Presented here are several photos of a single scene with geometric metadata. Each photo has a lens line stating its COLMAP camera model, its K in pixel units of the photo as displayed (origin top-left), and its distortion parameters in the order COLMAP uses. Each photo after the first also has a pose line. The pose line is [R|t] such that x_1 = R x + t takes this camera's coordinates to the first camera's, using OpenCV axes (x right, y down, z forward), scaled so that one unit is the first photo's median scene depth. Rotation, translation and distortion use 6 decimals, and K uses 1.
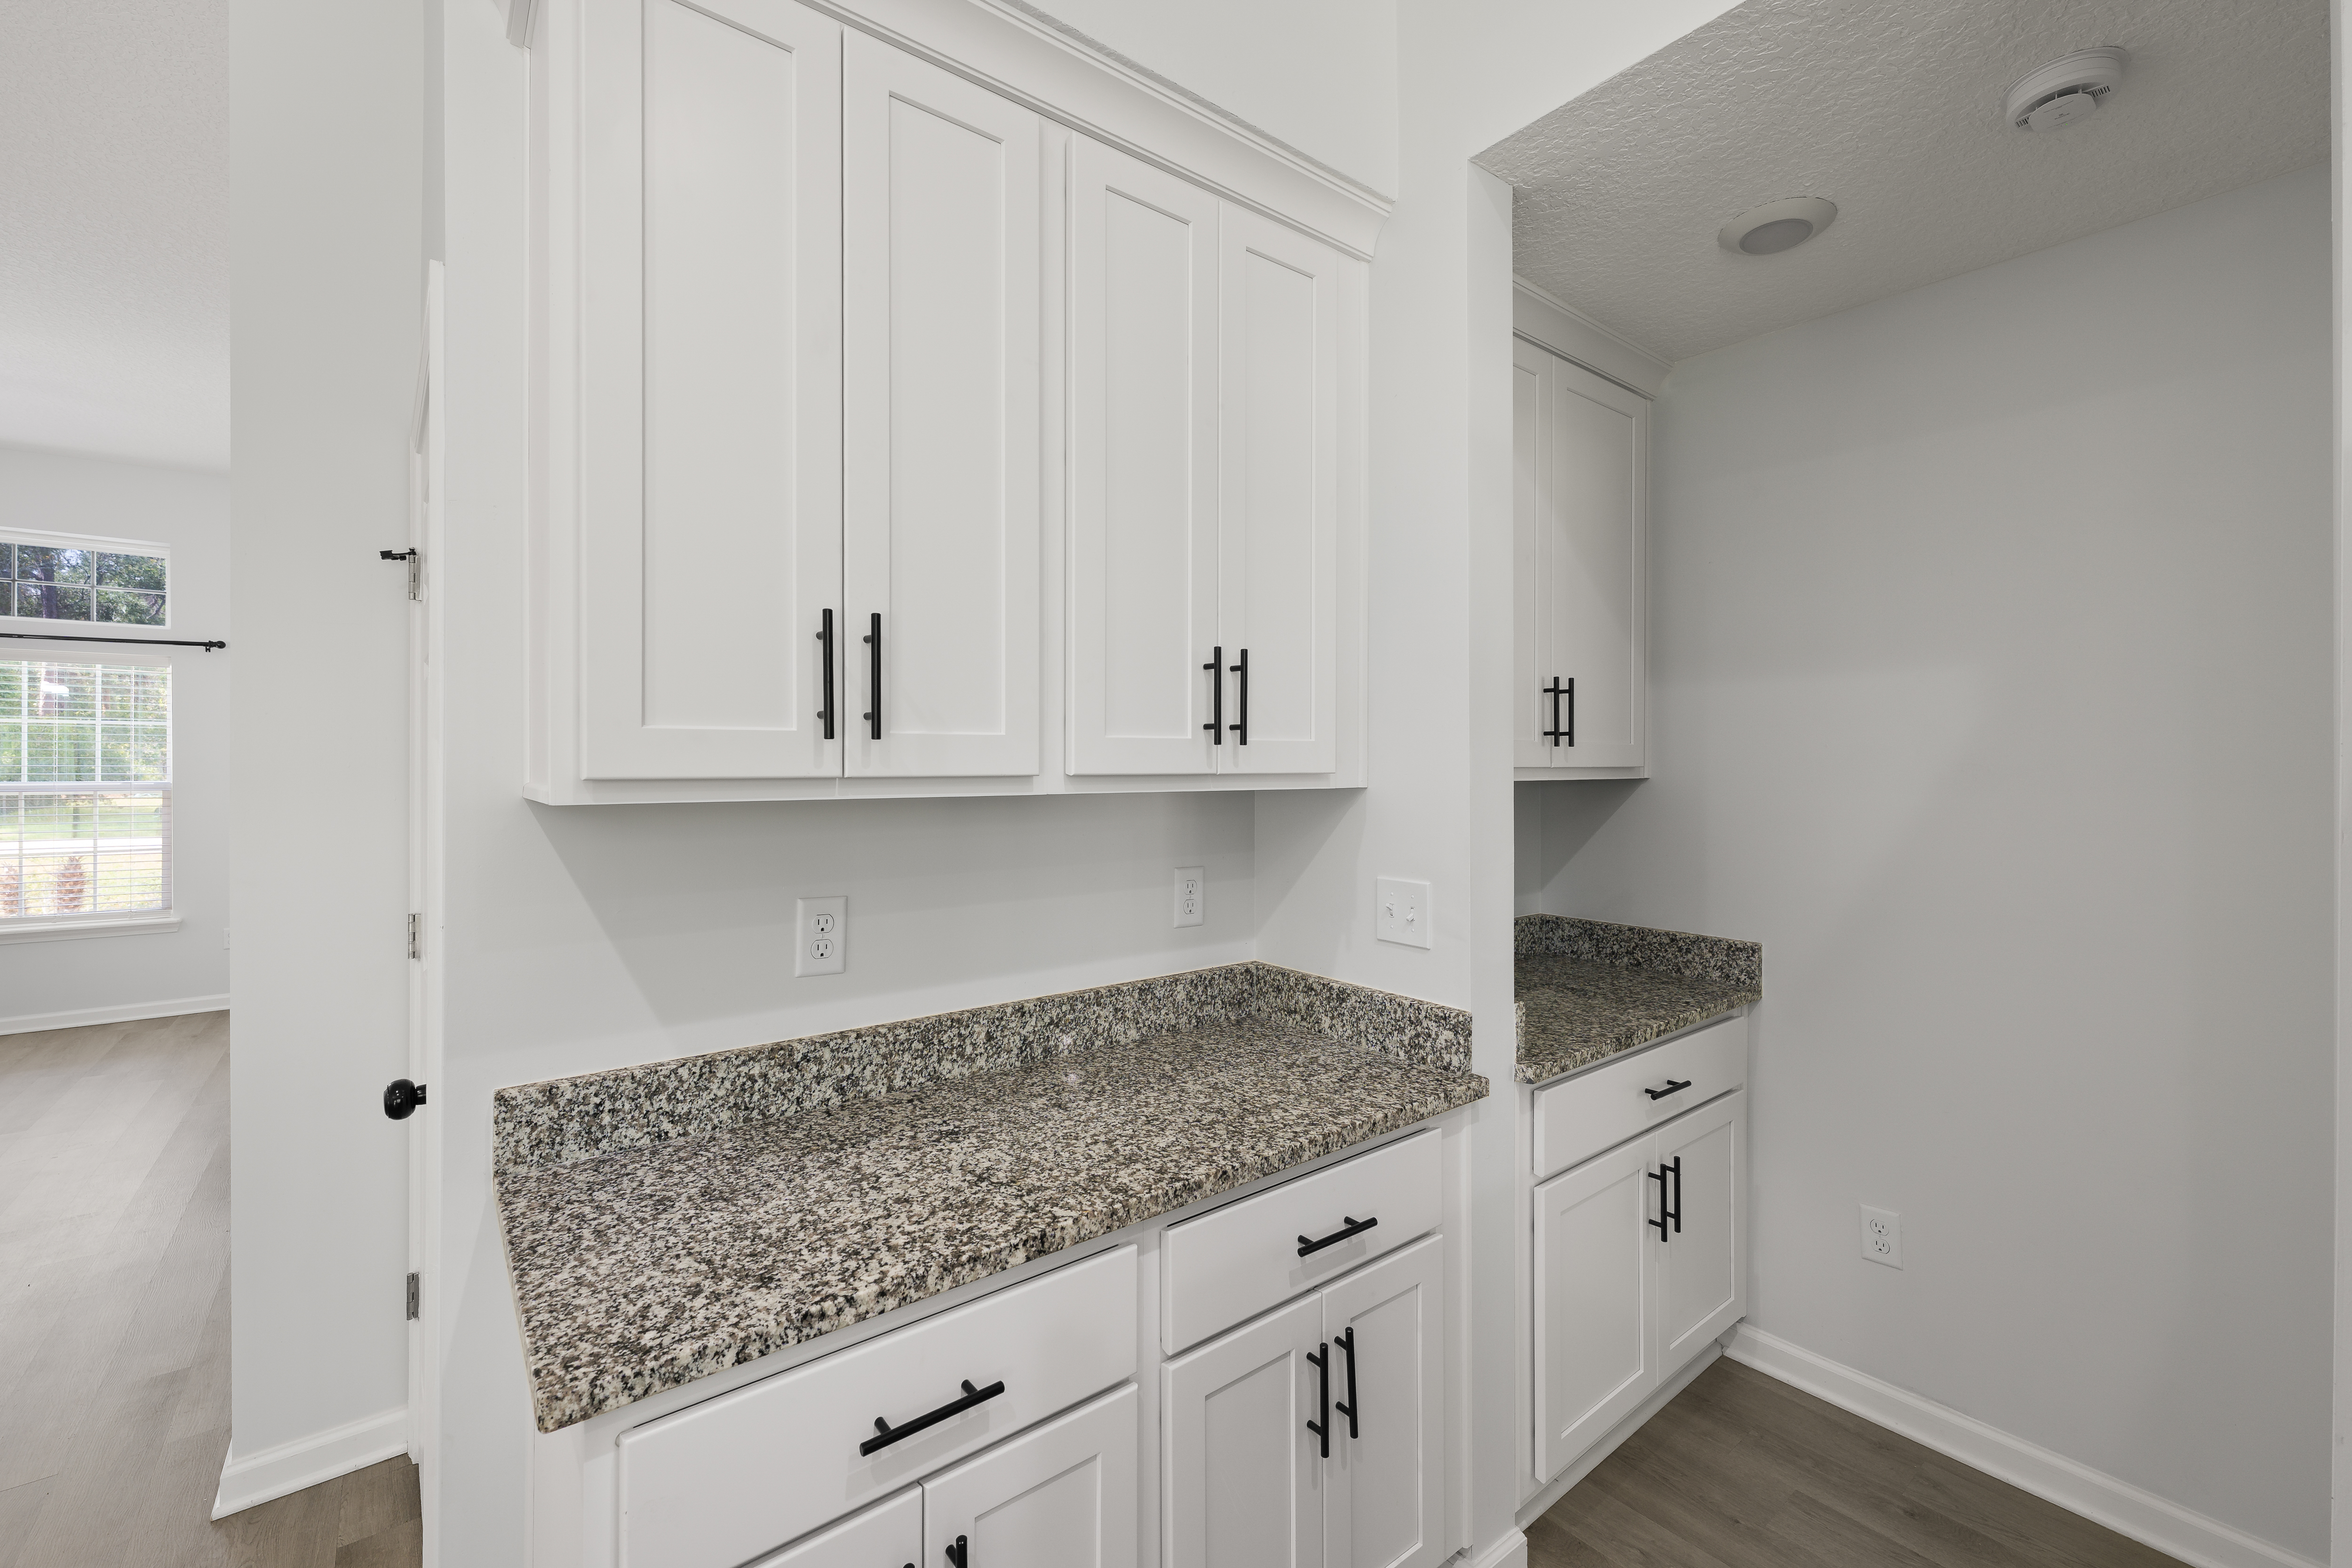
lens RADIAL K [[971.1, 0, 1168.0], [0, 971.1, 759.5], [0, 0, 1]] dist [0.001623, 0.000156]
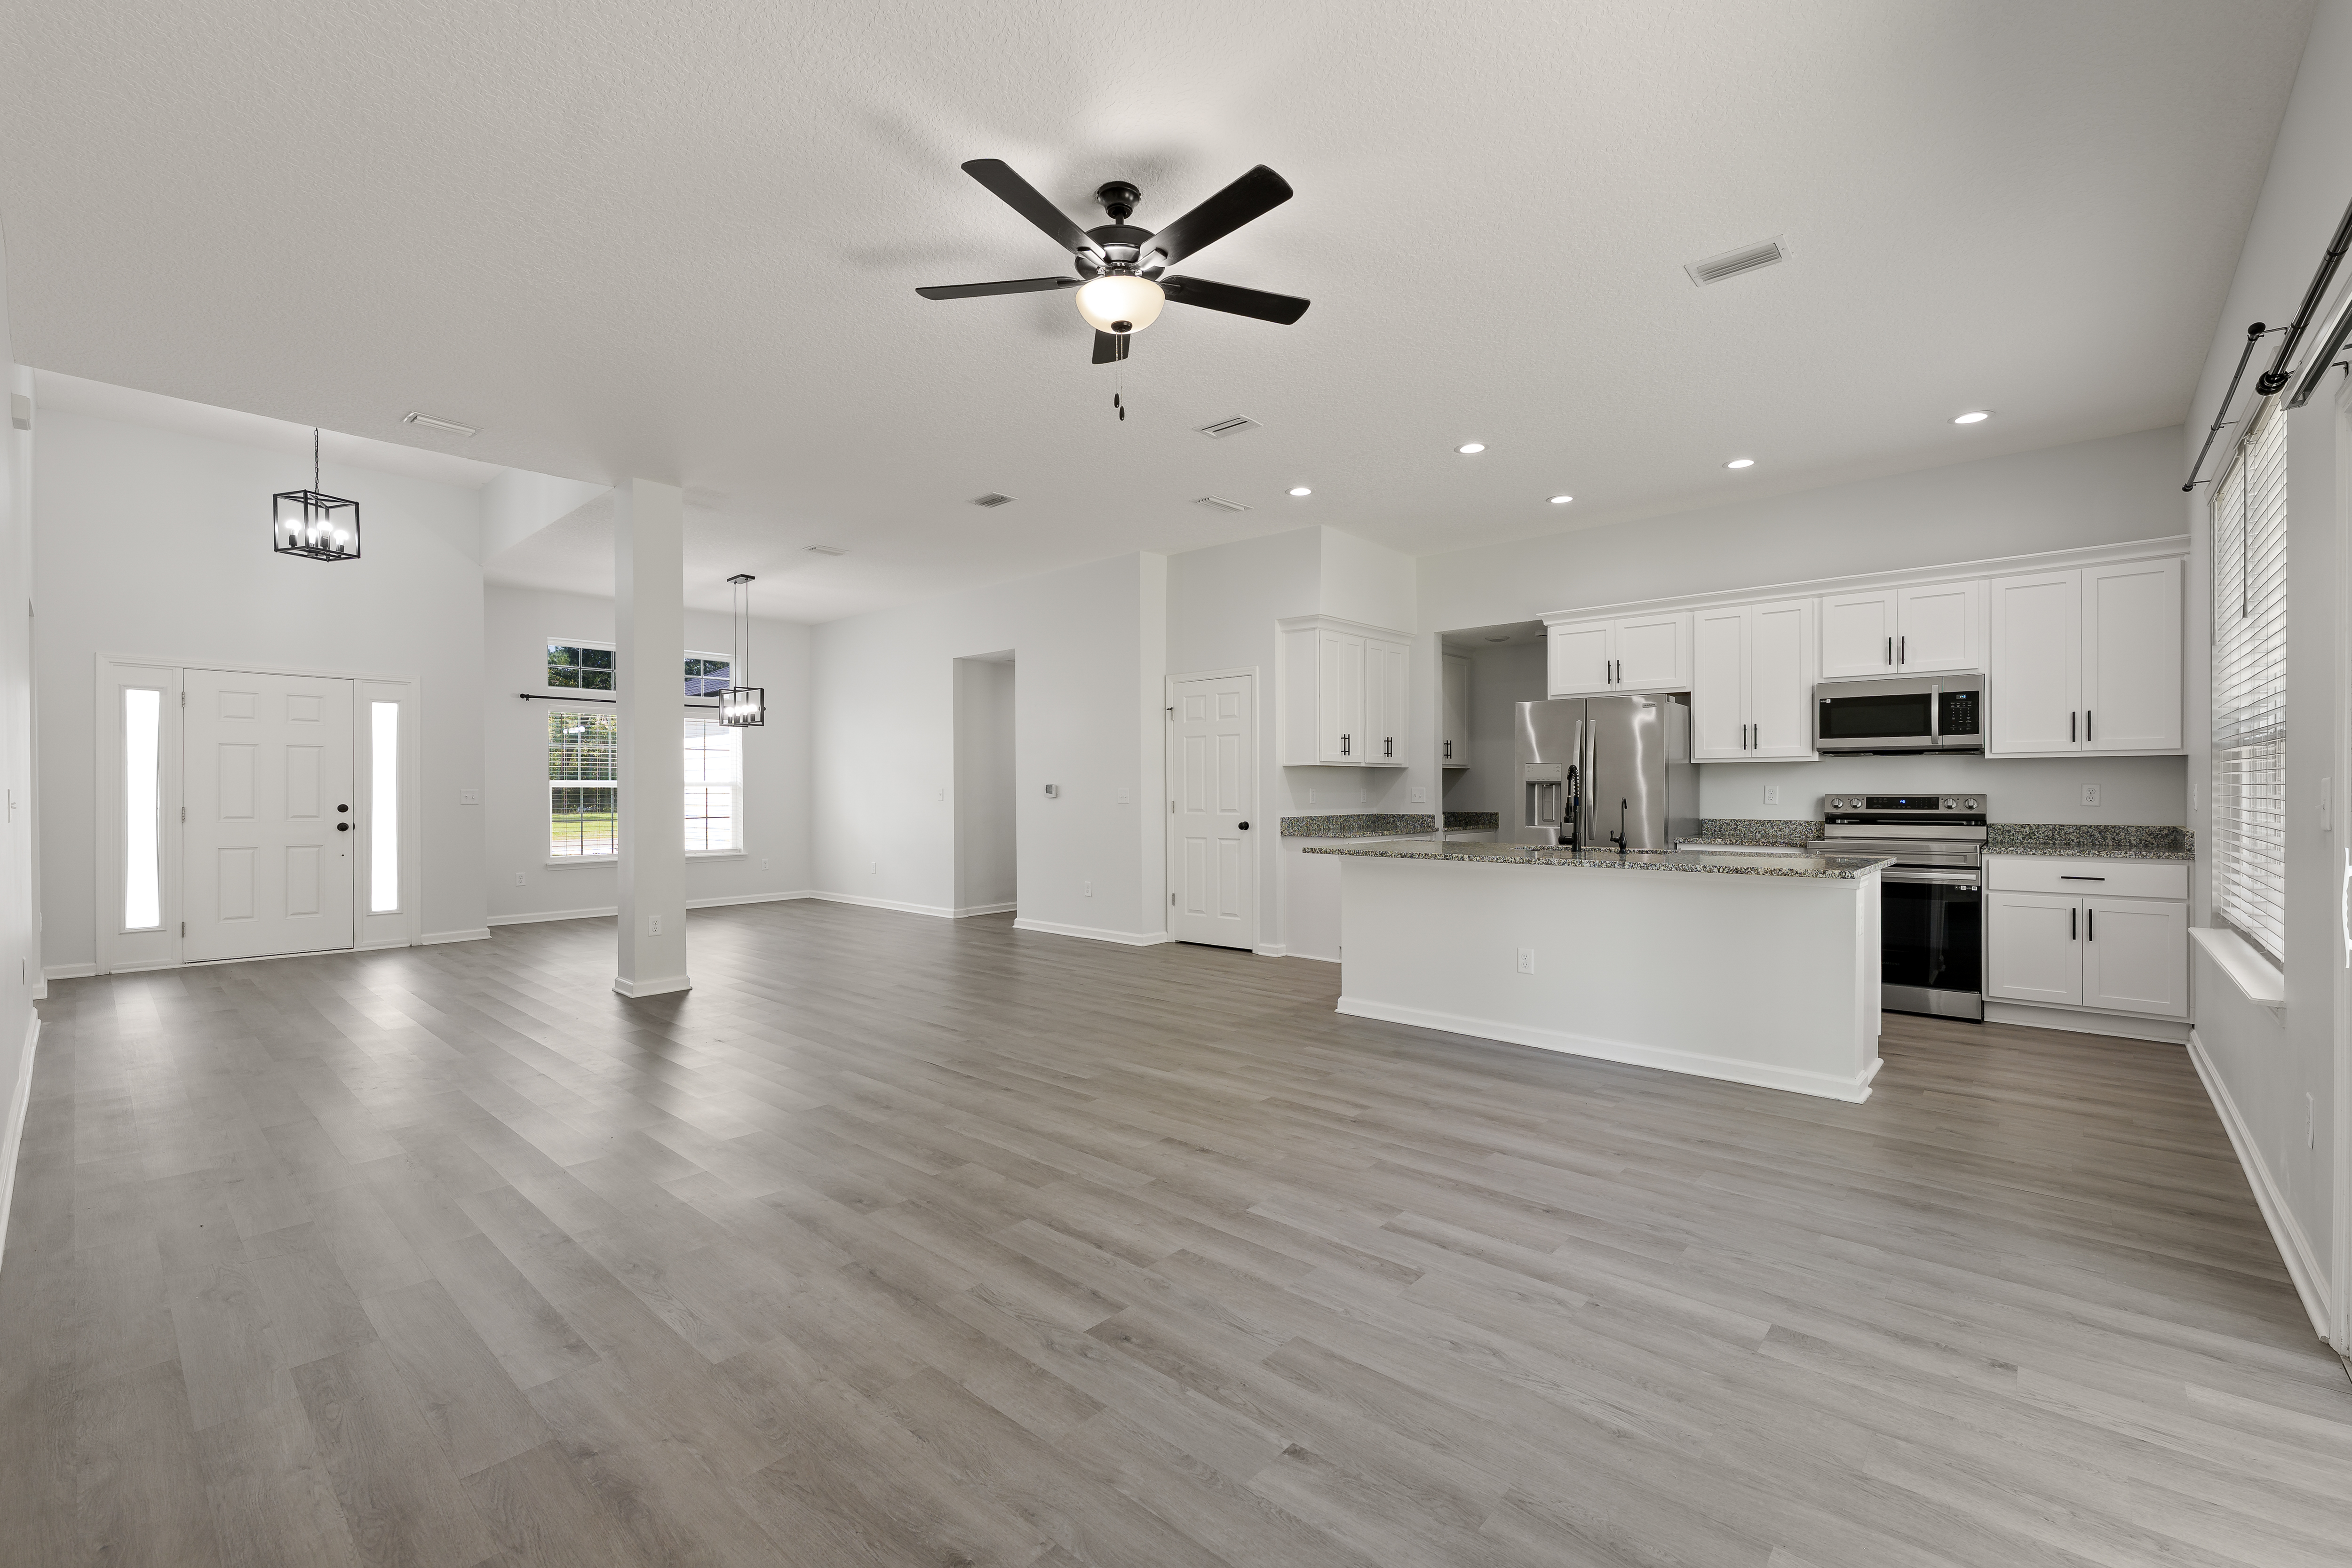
lens RADIAL K [[991.5, 0, 1173.7], [0, 991.5, 791.1], [0, 0, 1]] dist [0.003100, 0.000187]
pose [[0.985264, -0.005140, 0.170963, -1.670735], [0.004430, 0.999980, 0.004535, 0.115755], [-0.170983, -0.003711, 0.985267, -3.346614]]
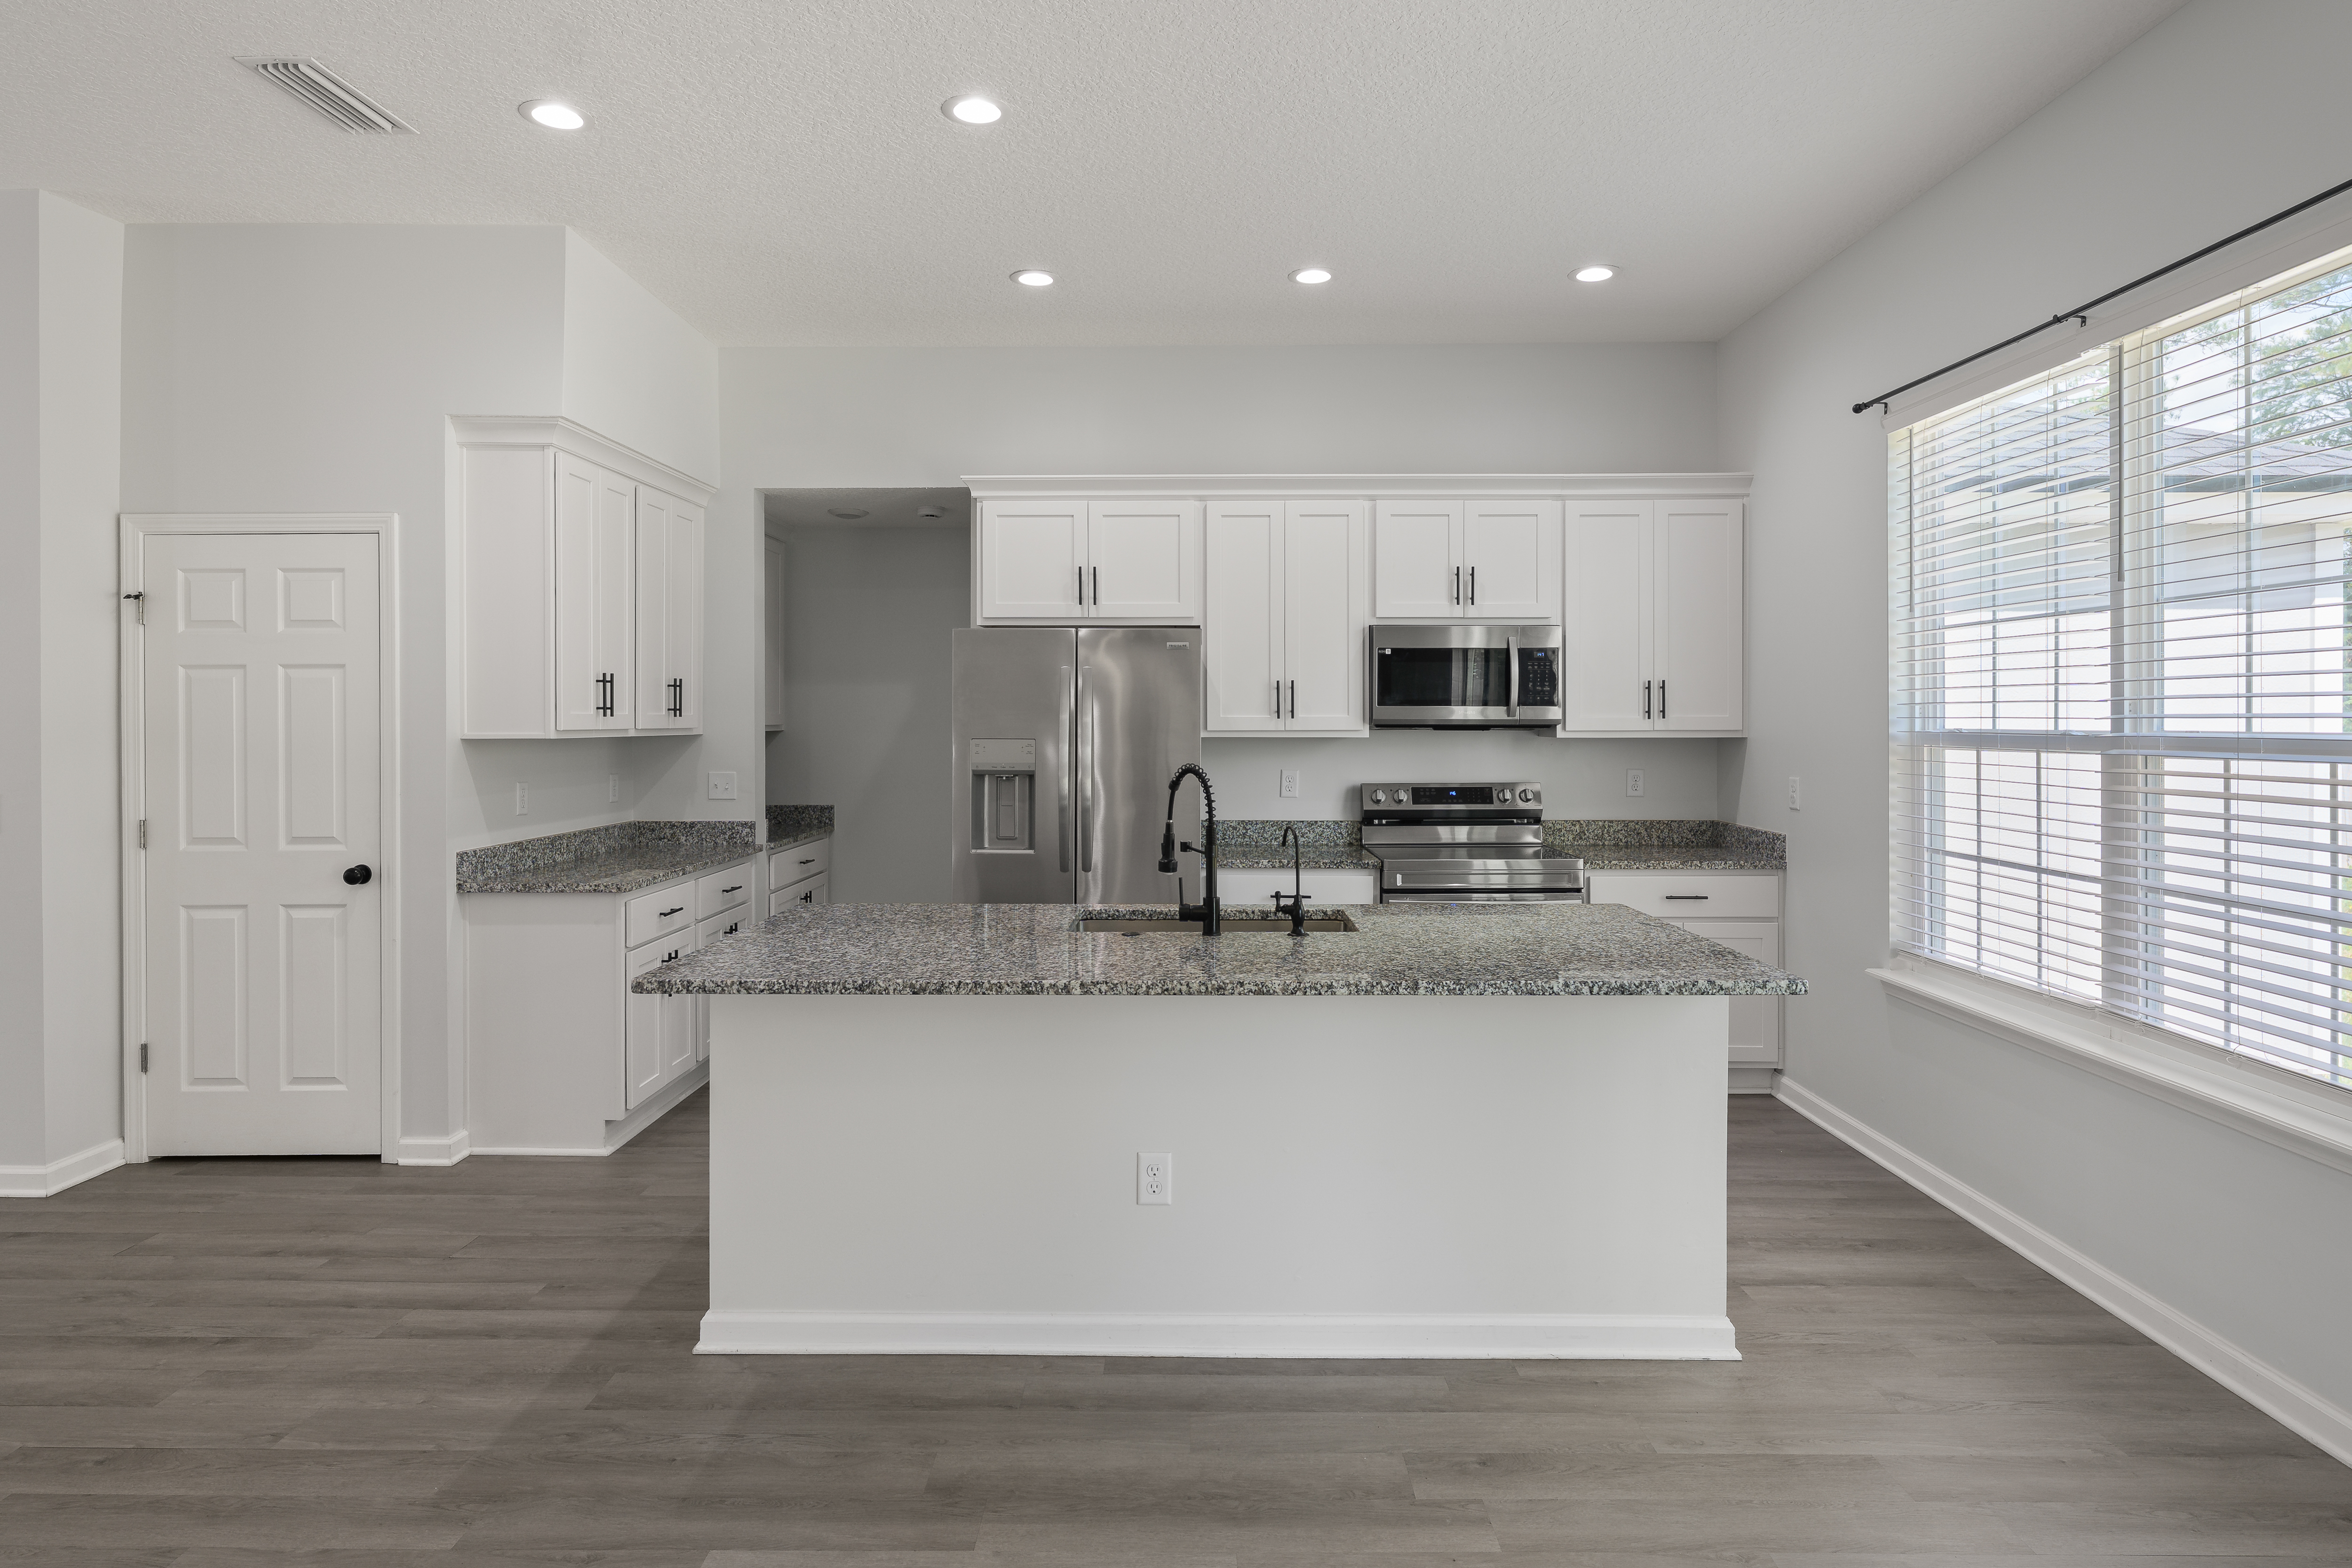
lens RADIAL K [[1275.9, 0, 1170.6], [0, 1275.9, 723.8], [0, 0, 1]] dist [0.001565, -0.000620]
pose [[0.629855, -0.004574, 0.776700, -1.547650], [0.000895, 0.999986, 0.005163, -0.011778], [-0.776712, -0.002557, 0.629850, -1.895827]]
